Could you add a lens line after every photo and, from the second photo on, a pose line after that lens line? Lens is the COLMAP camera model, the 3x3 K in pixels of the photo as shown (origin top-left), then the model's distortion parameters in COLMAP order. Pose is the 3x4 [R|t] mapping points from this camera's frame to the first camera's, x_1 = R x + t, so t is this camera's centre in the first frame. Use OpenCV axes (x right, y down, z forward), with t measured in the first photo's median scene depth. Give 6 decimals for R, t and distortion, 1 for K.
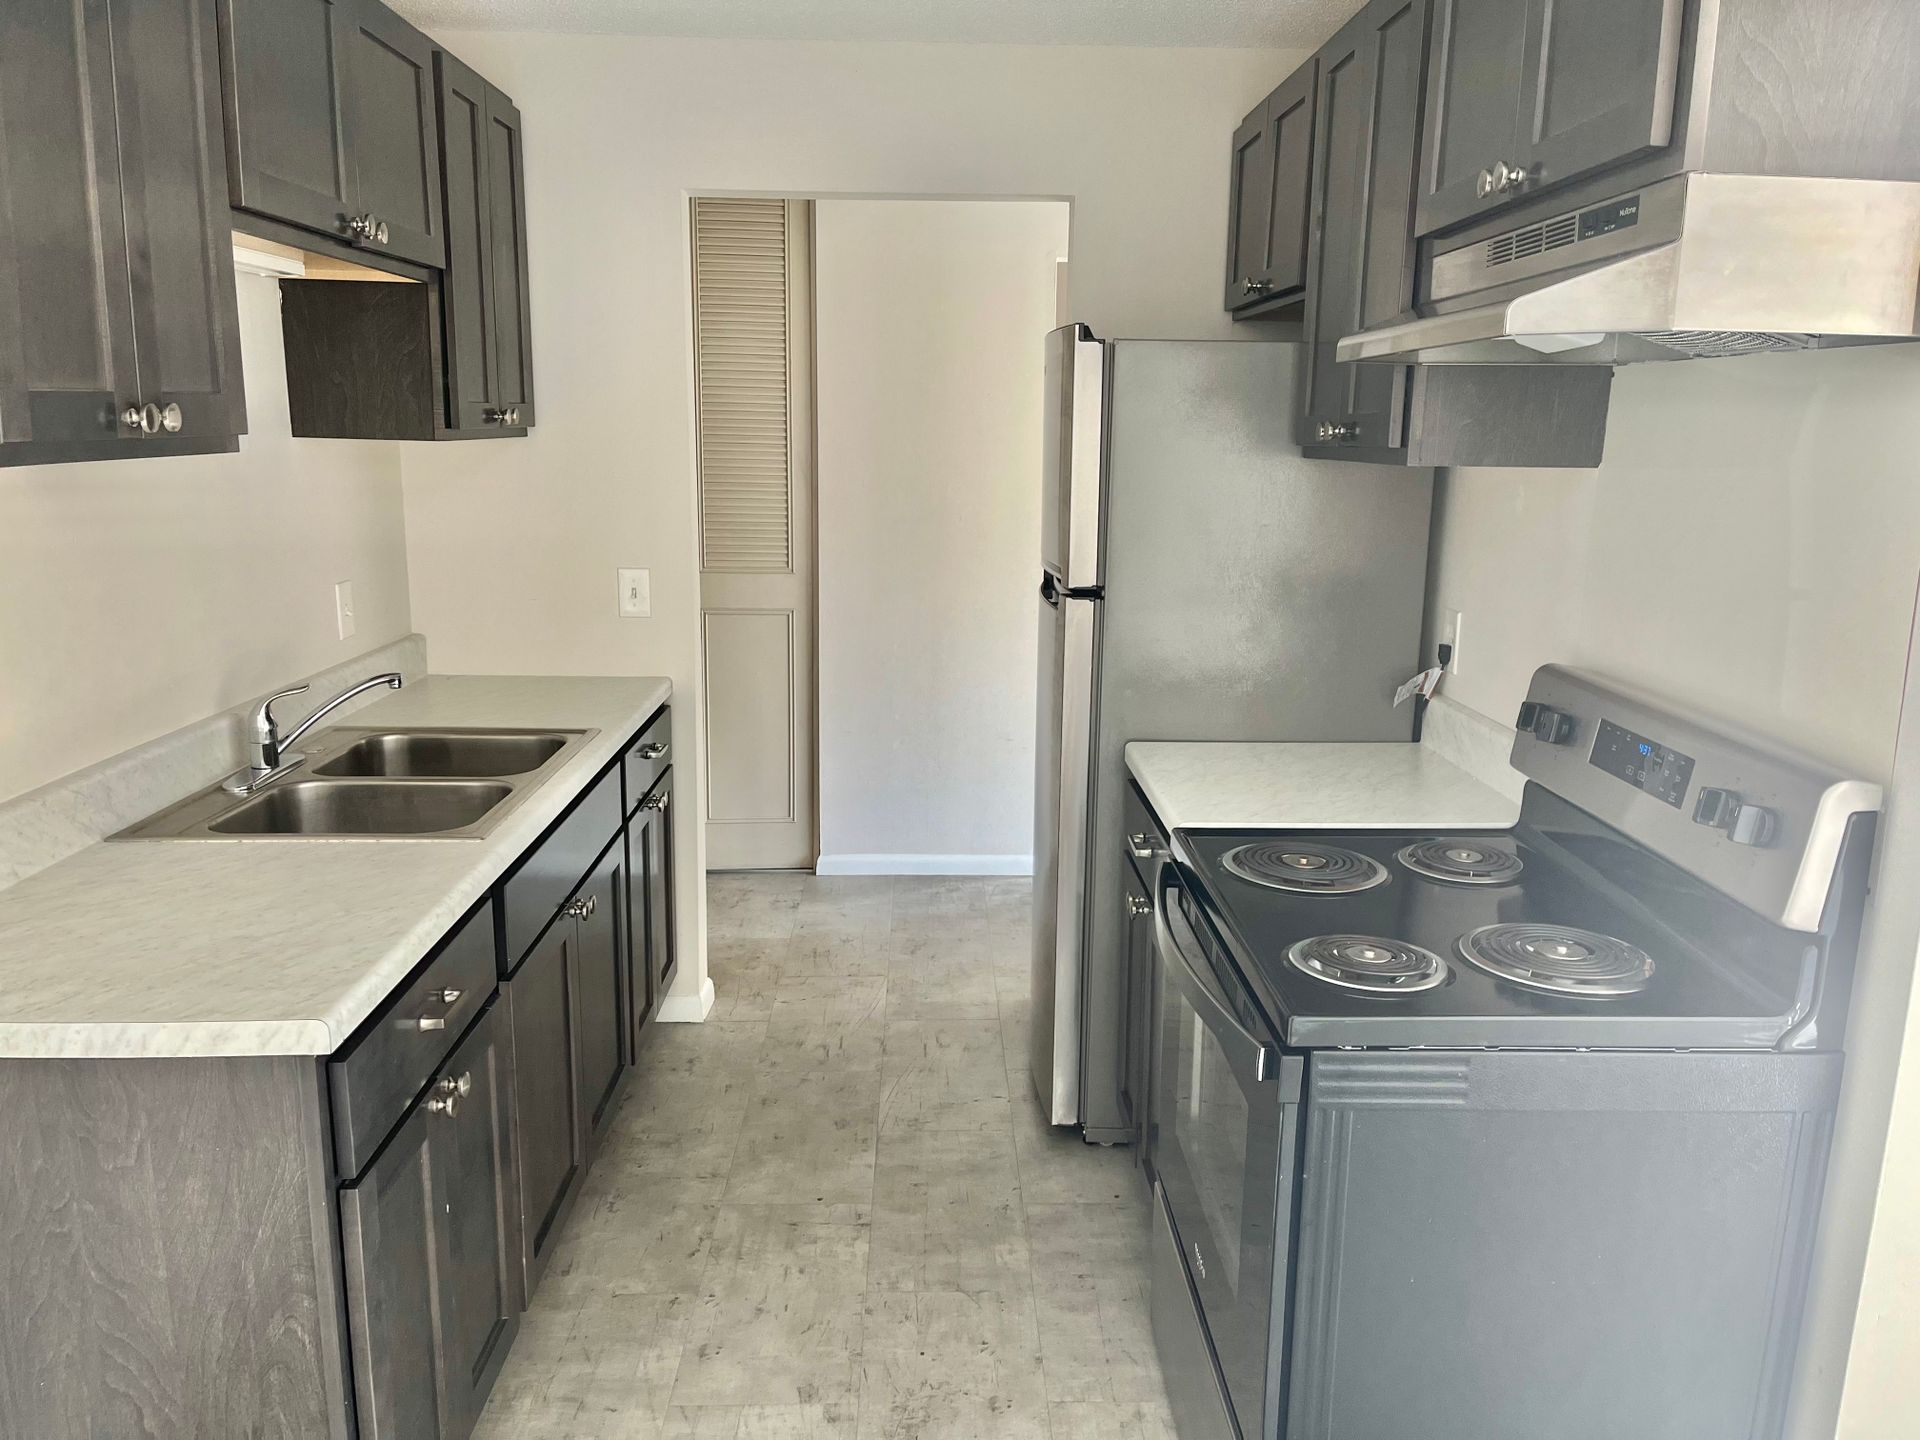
lens RADIAL K [[1455.2, 0, 961.5], [0, 1455.2, 719.9], [0, 0, 1]] dist [0.000751, 0.001589]
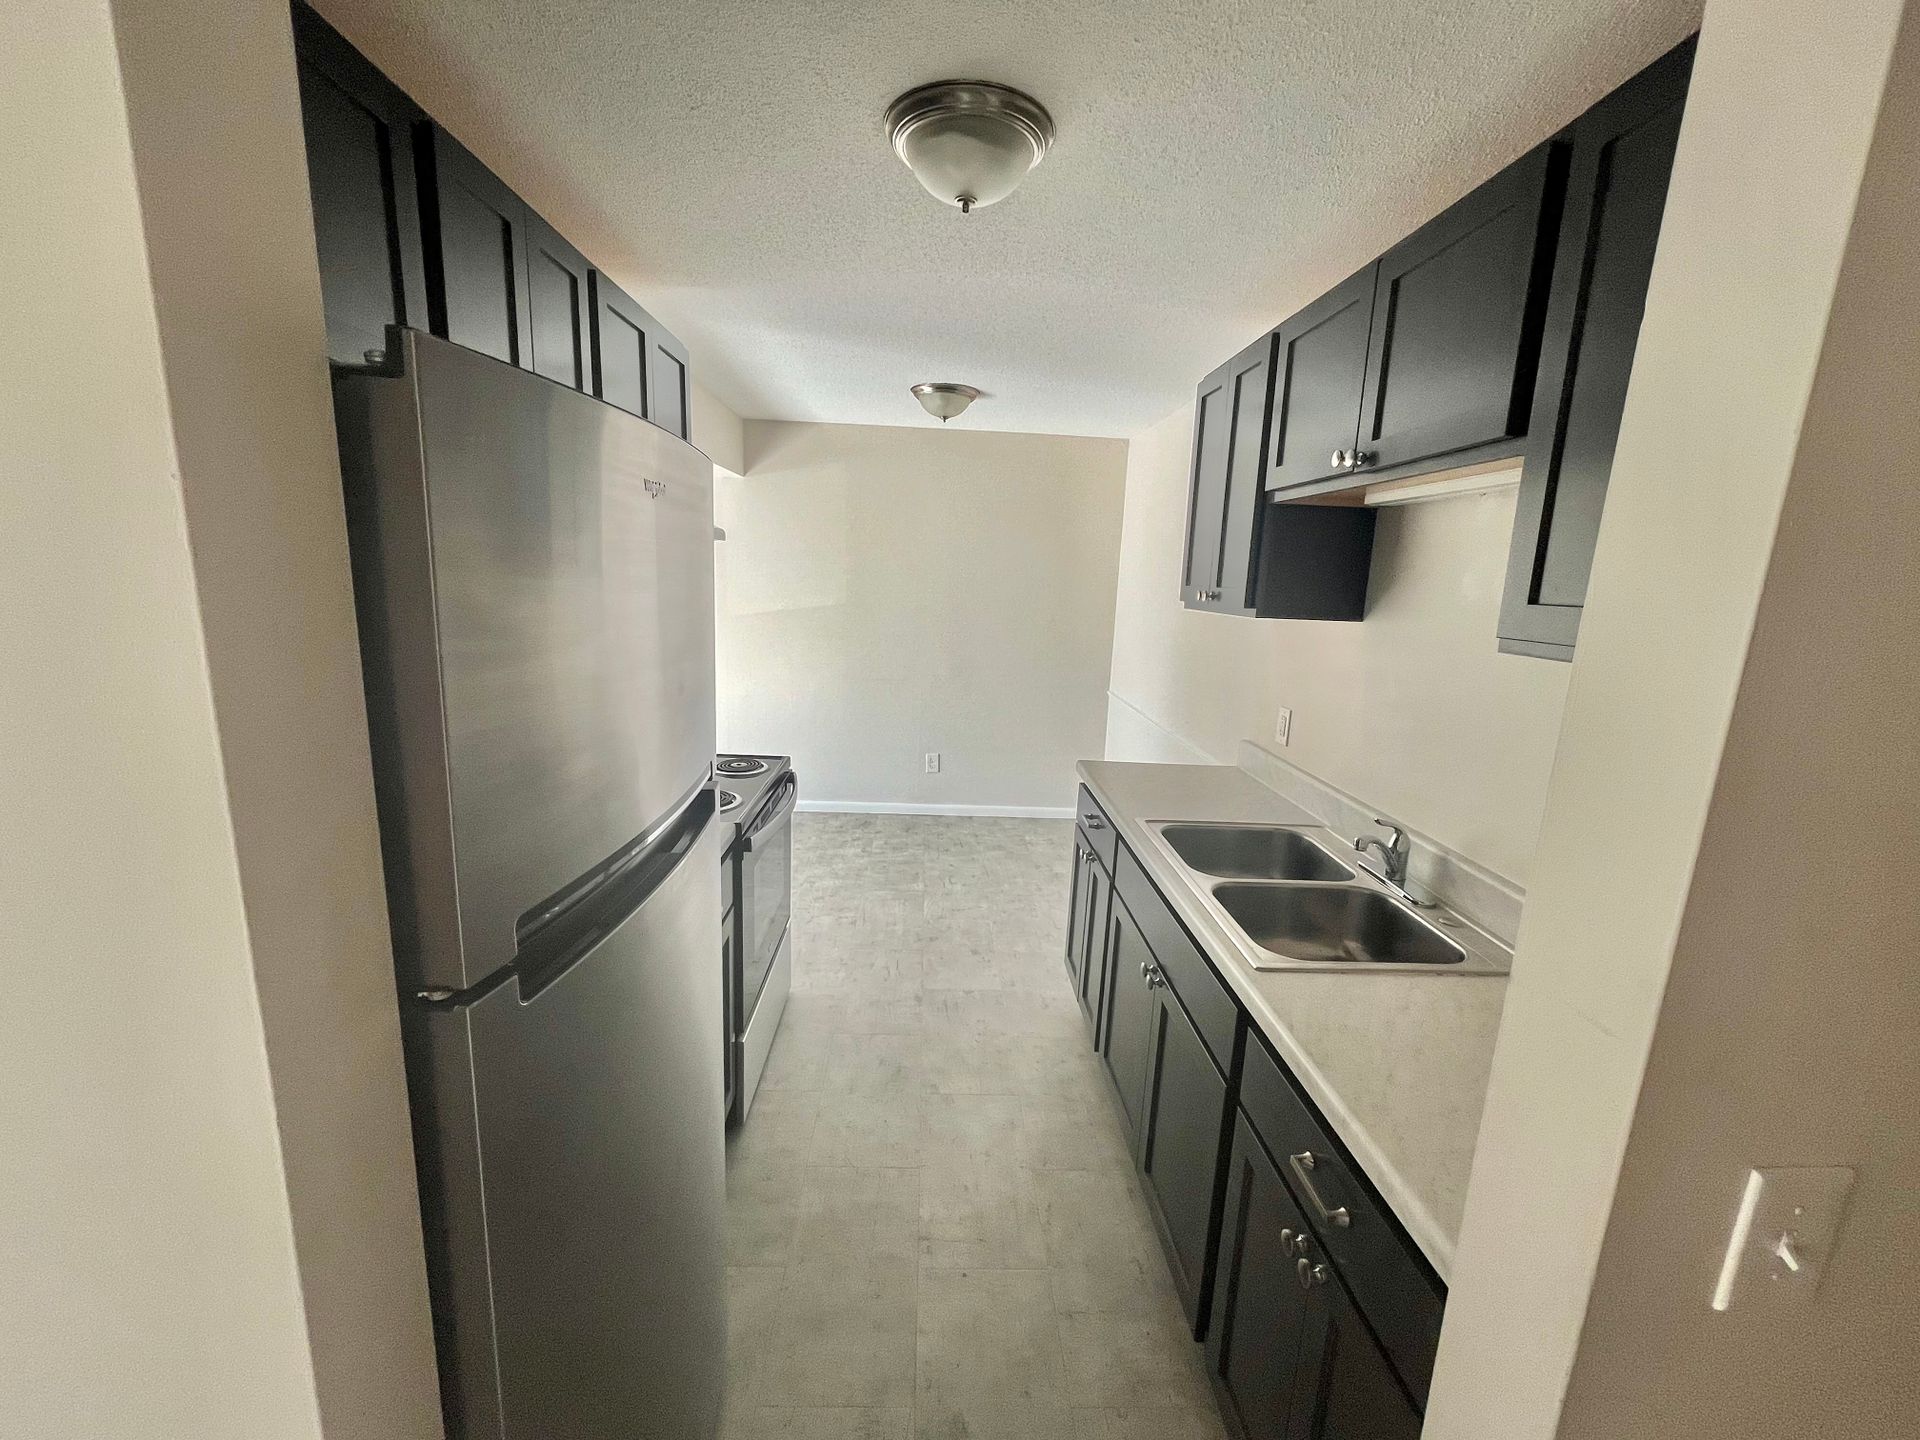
lens RADIAL K [[781.4, 0, 962.1], [0, 781.4, 724.1], [0, 0, 1]] dist [-0.005532, -0.000161]
pose [[-0.998092, -0.055301, -0.027464, -0.059694], [-0.061592, 0.923015, 0.379803, -0.319107], [0.004346, 0.380770, -0.924660, 1.508124]]
